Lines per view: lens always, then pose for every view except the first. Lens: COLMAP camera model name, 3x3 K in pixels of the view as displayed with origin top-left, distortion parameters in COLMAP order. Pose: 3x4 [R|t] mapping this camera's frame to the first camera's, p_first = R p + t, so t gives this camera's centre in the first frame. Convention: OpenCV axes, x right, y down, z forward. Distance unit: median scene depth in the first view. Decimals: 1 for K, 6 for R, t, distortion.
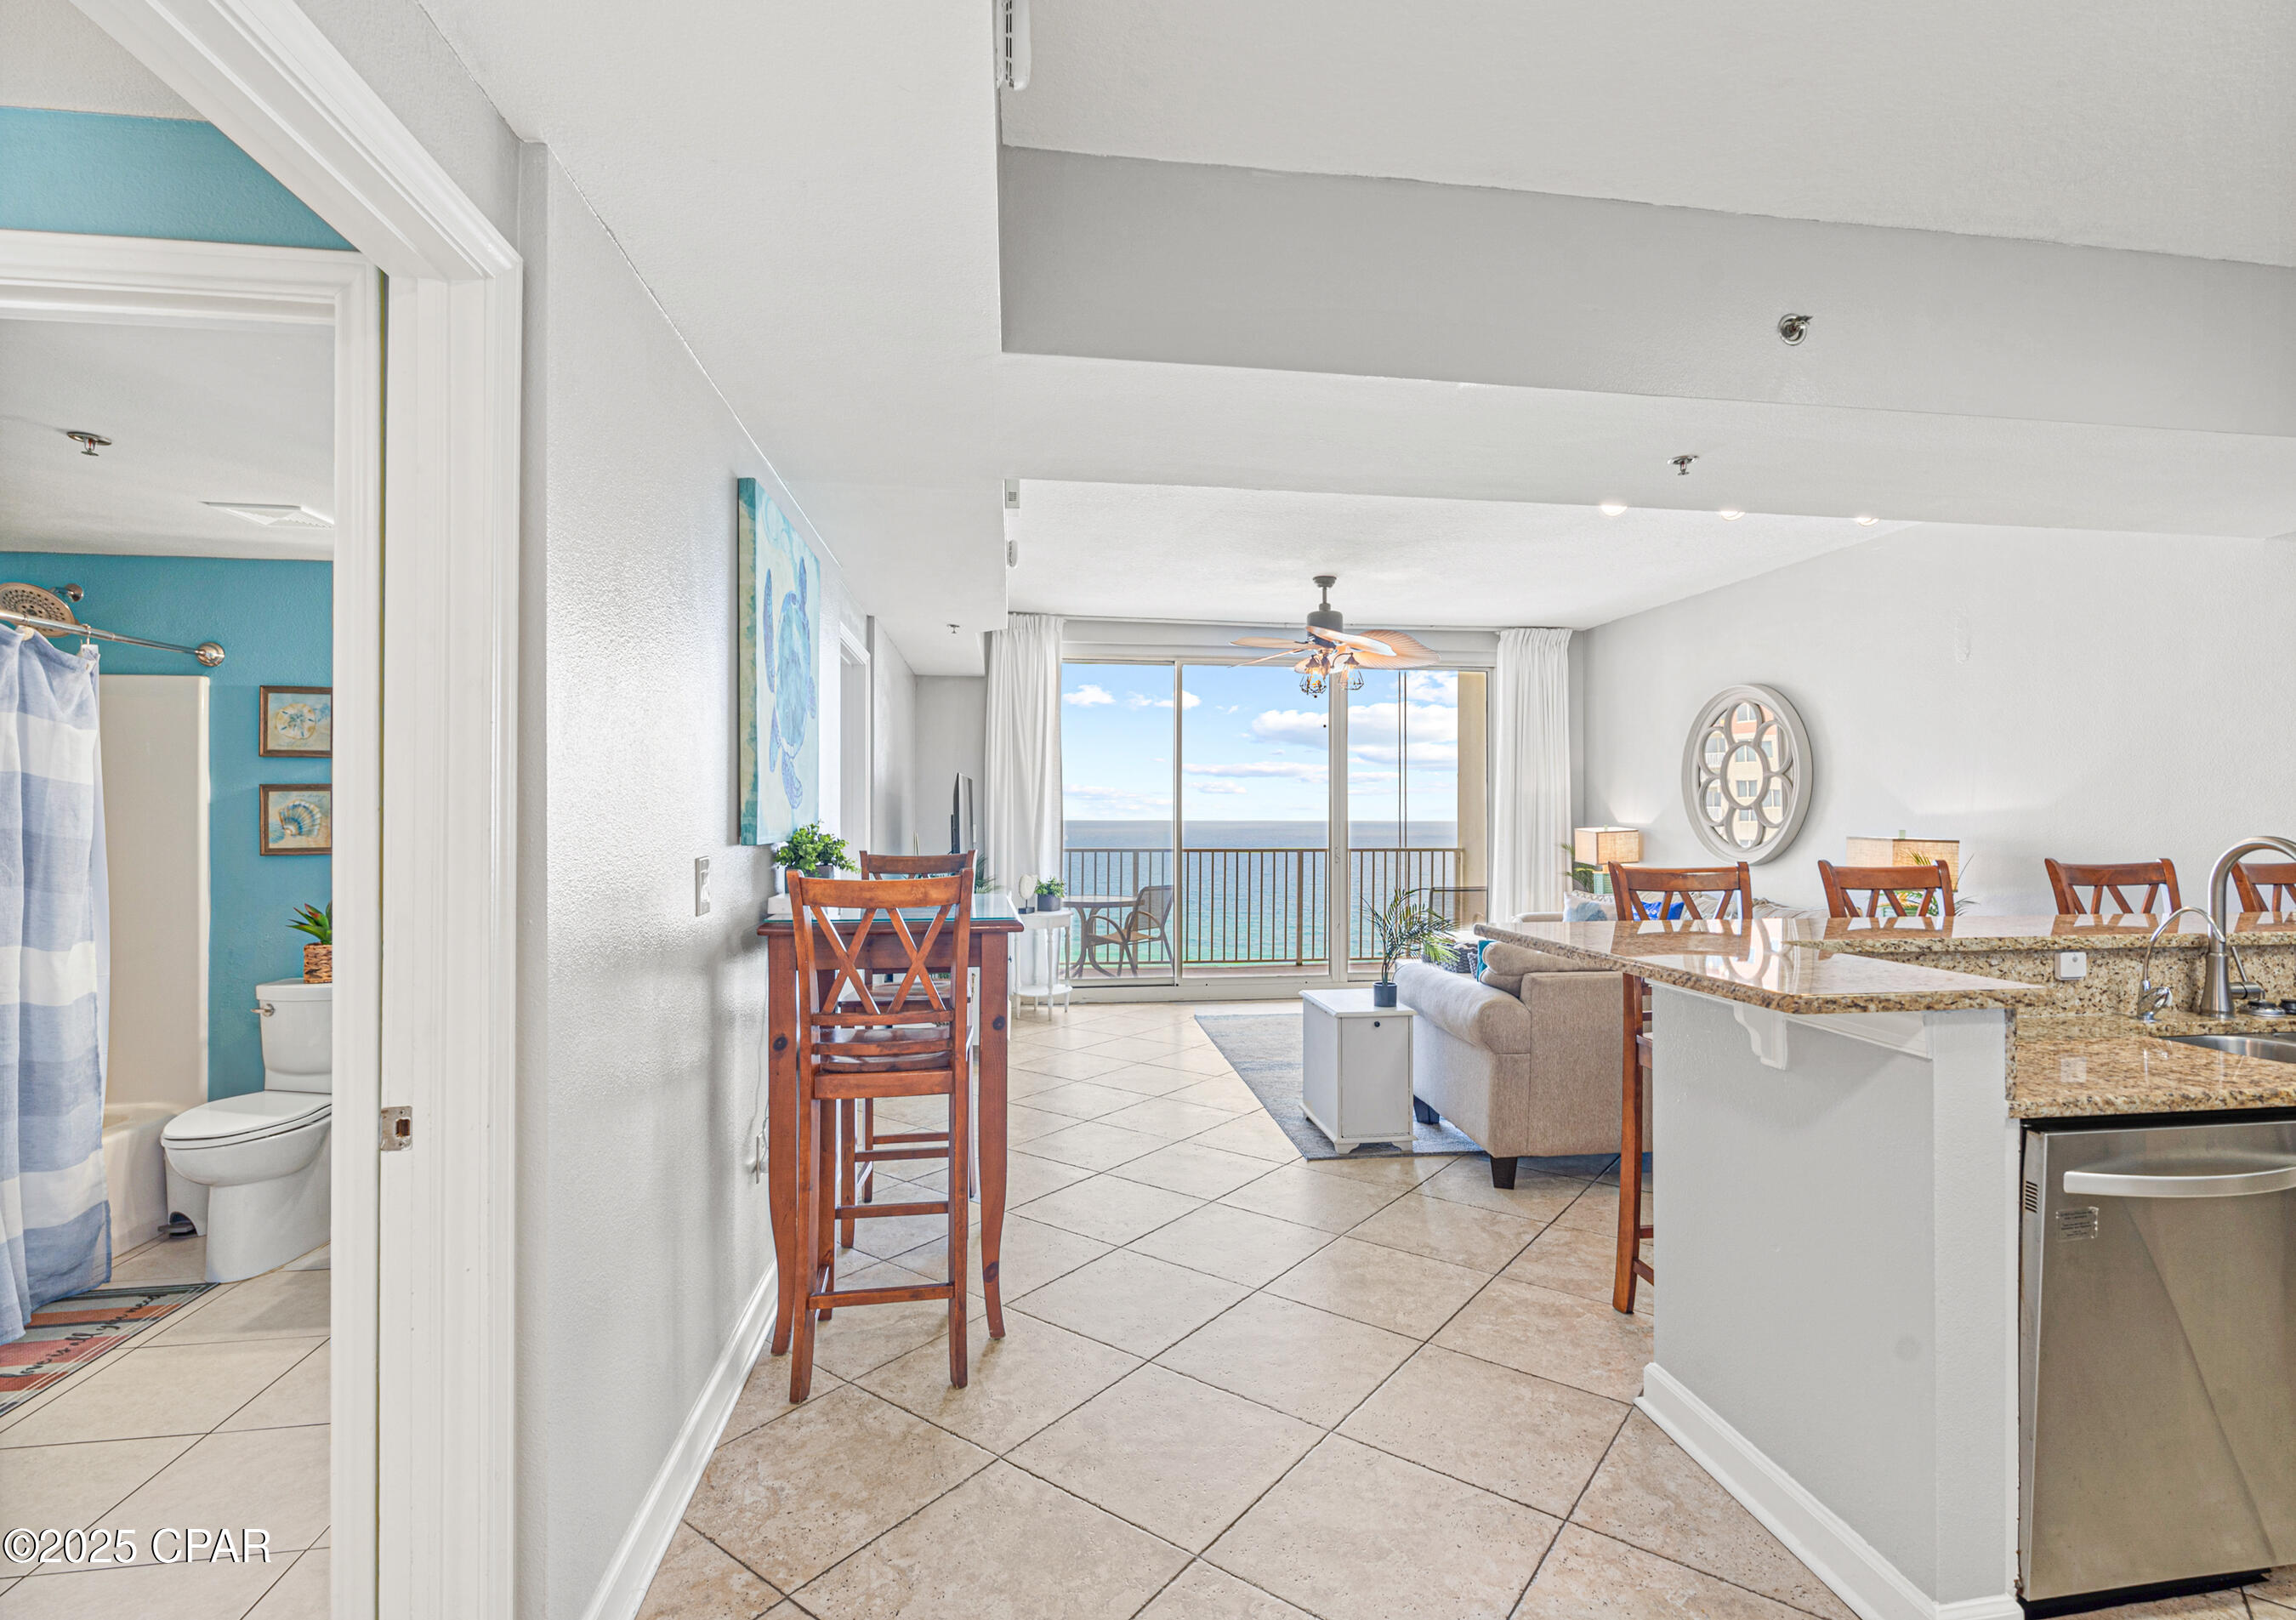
lens RADIAL K [[1101.1, 0, 1166.4], [0, 1101.1, 801.9], [0, 0, 1]] dist [-0.009297, -0.000240]
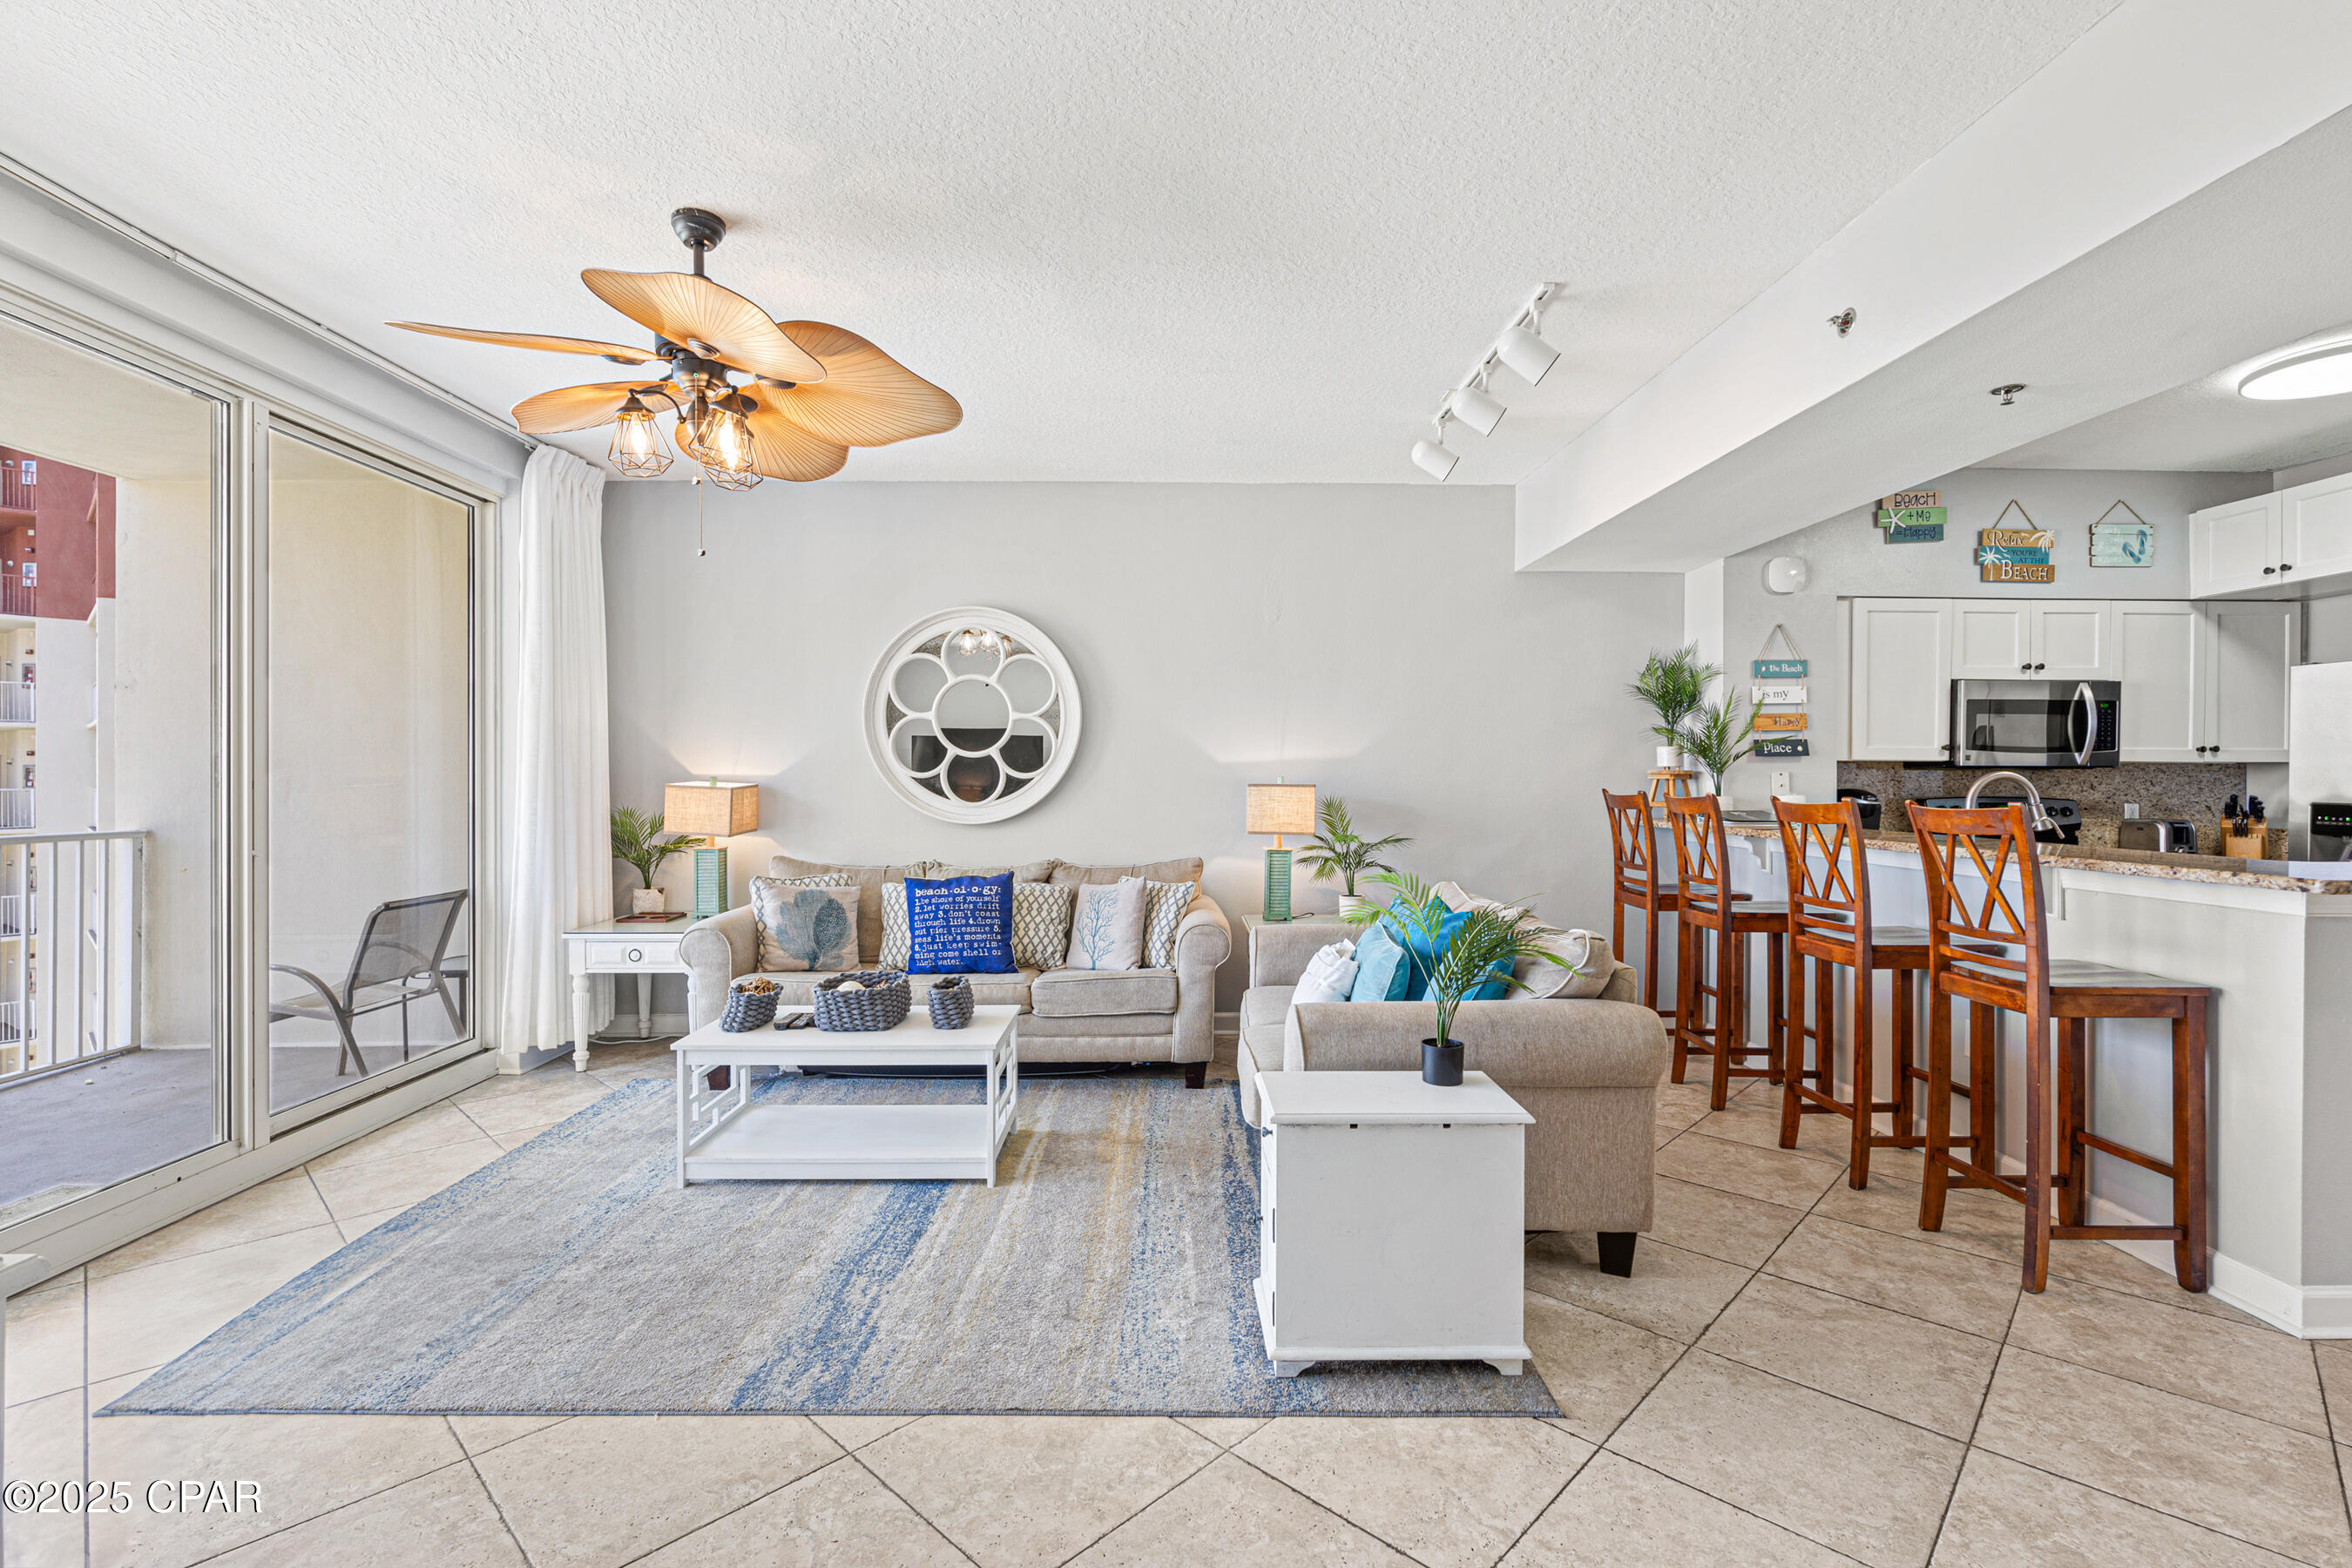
lens RADIAL K [[1058.3, 0, 1169.7], [0, 1058.3, 777.6], [0, 0, 1]] dist [-0.004683, 0.001205]
pose [[0.123311, -0.002646, 0.992364, -0.260680], [-0.010836, 0.999933, 0.004013, 0.018193], [-0.992309, -0.011248, 0.123275, 0.765284]]
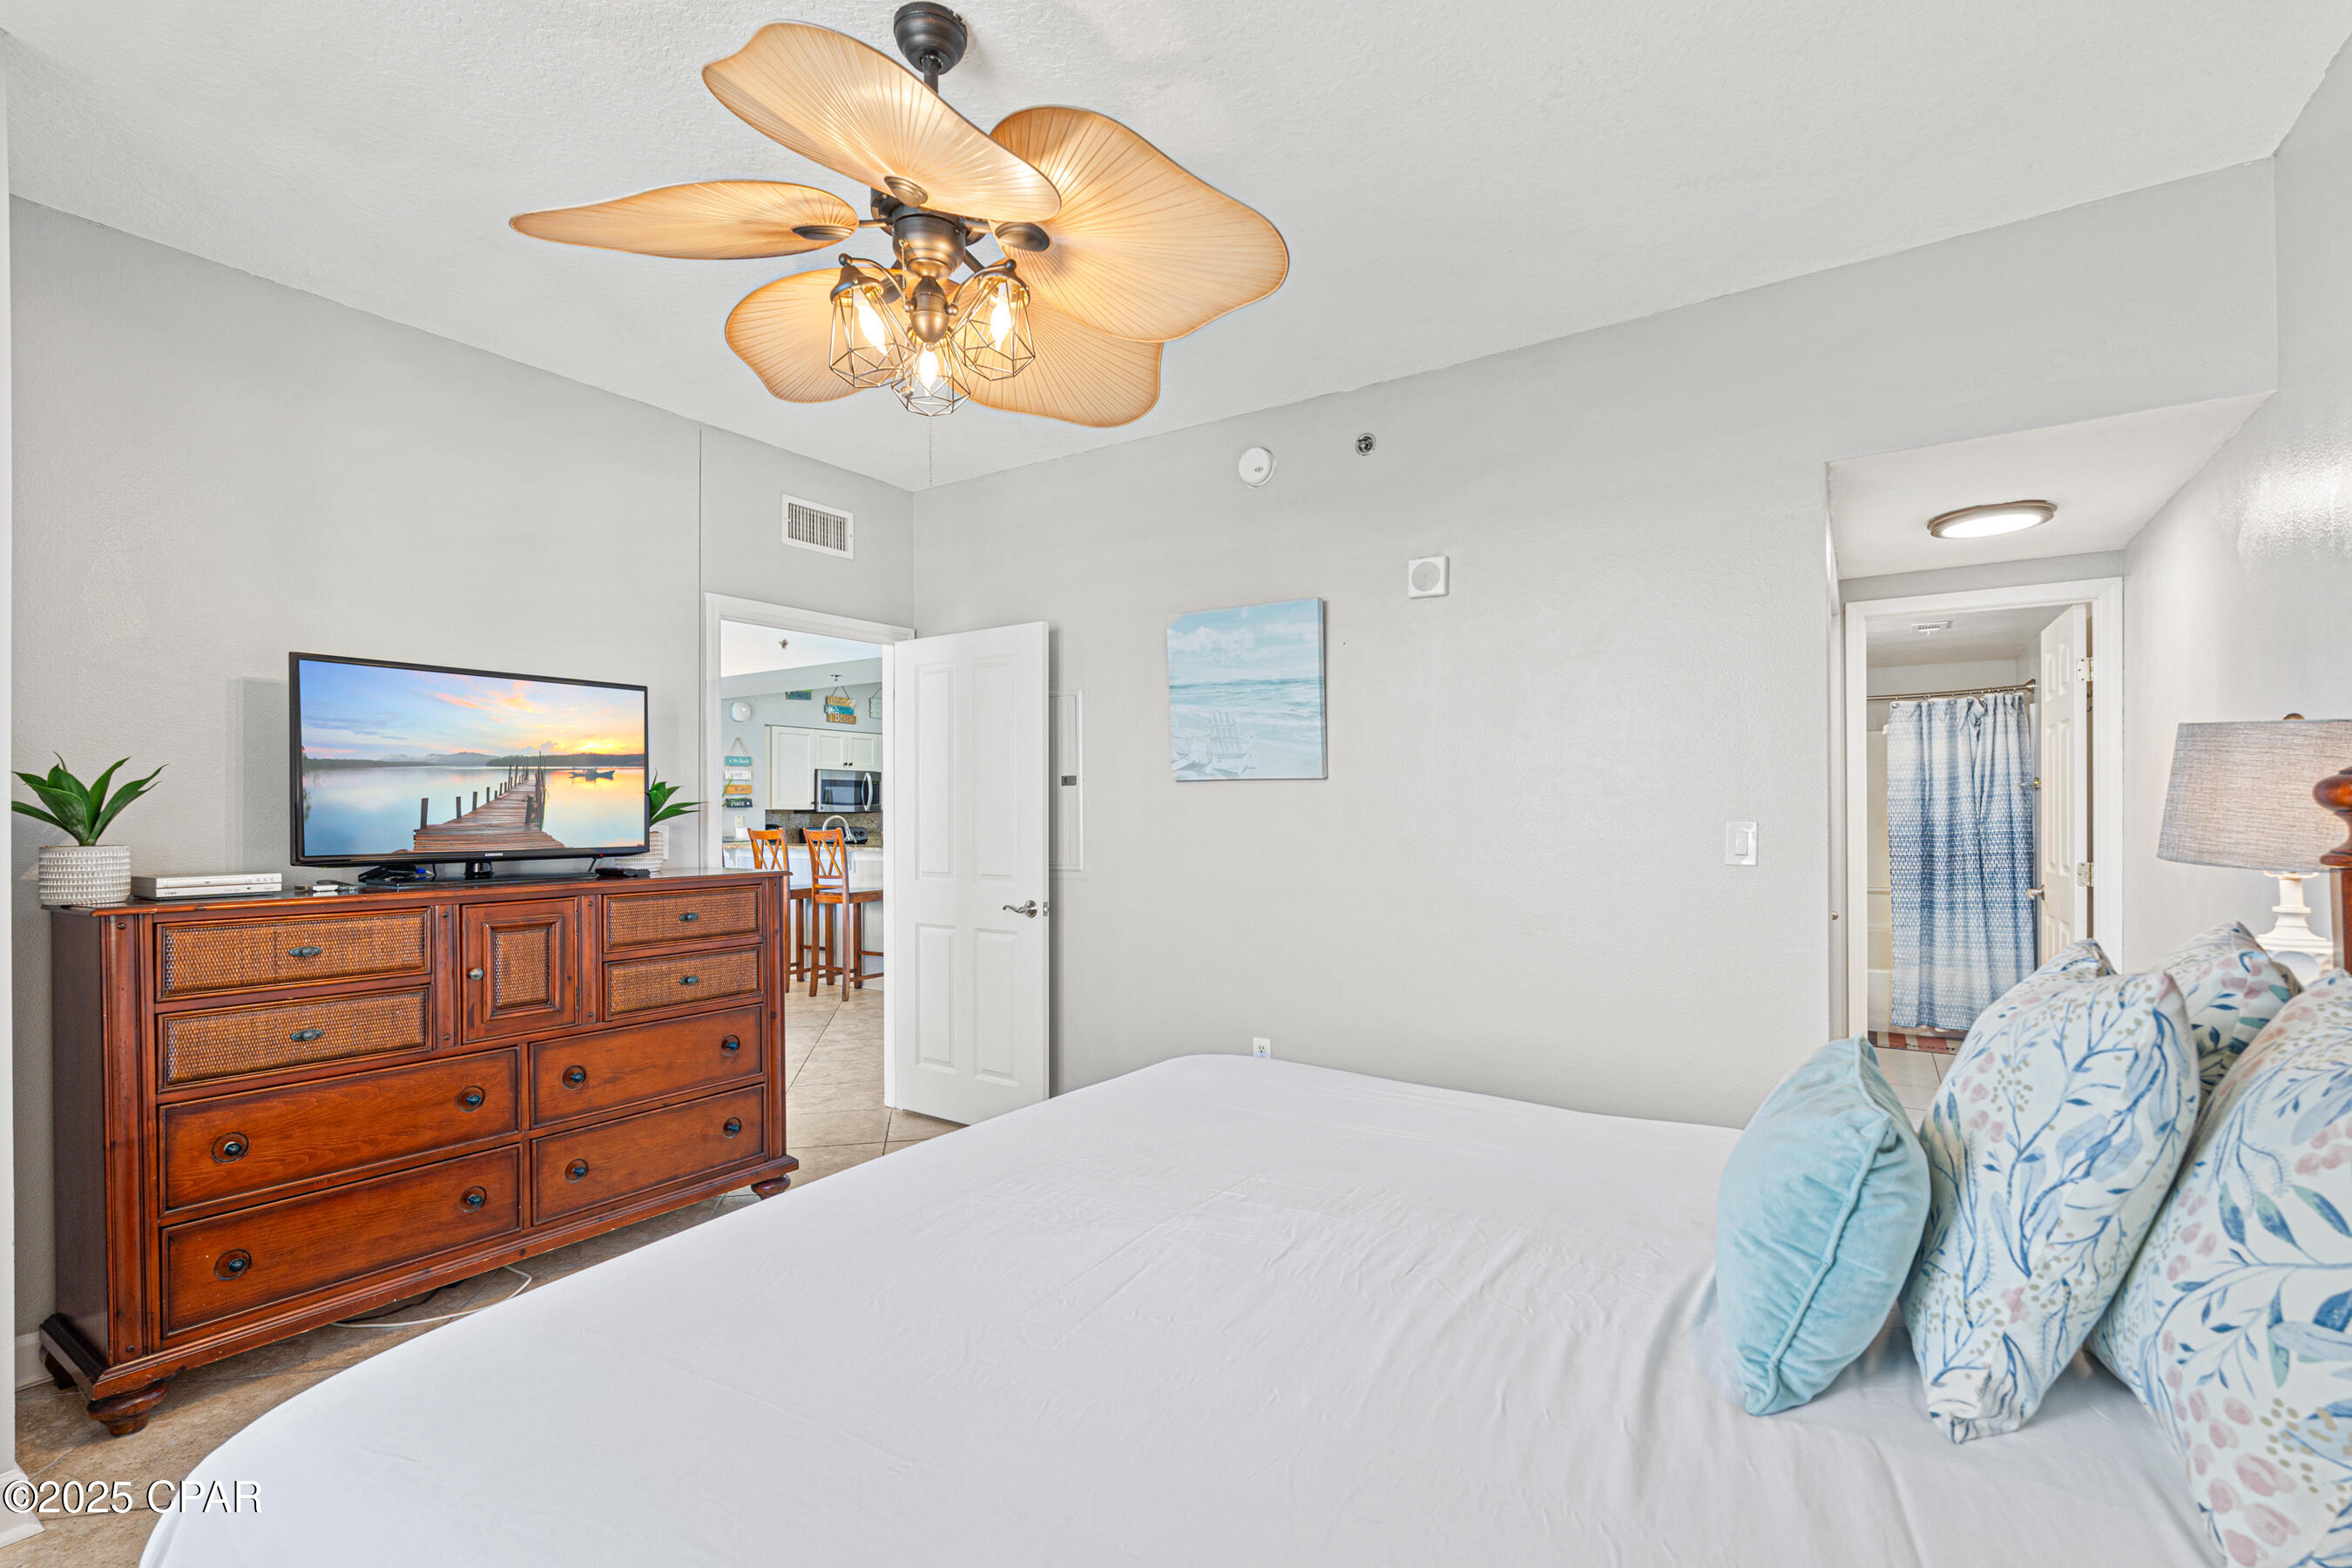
lens RADIAL K [[1043.4, 0, 1165.4], [0, 1043.4, 808.9], [0, 0, 1]] dist [-0.002351, -0.000034]
pose [[-0.749758, 0.003456, 0.661704, -0.840690], [-0.002538, 0.999964, -0.008099, 0.012963], [-0.661708, -0.007752, -0.749722, 1.111852]]
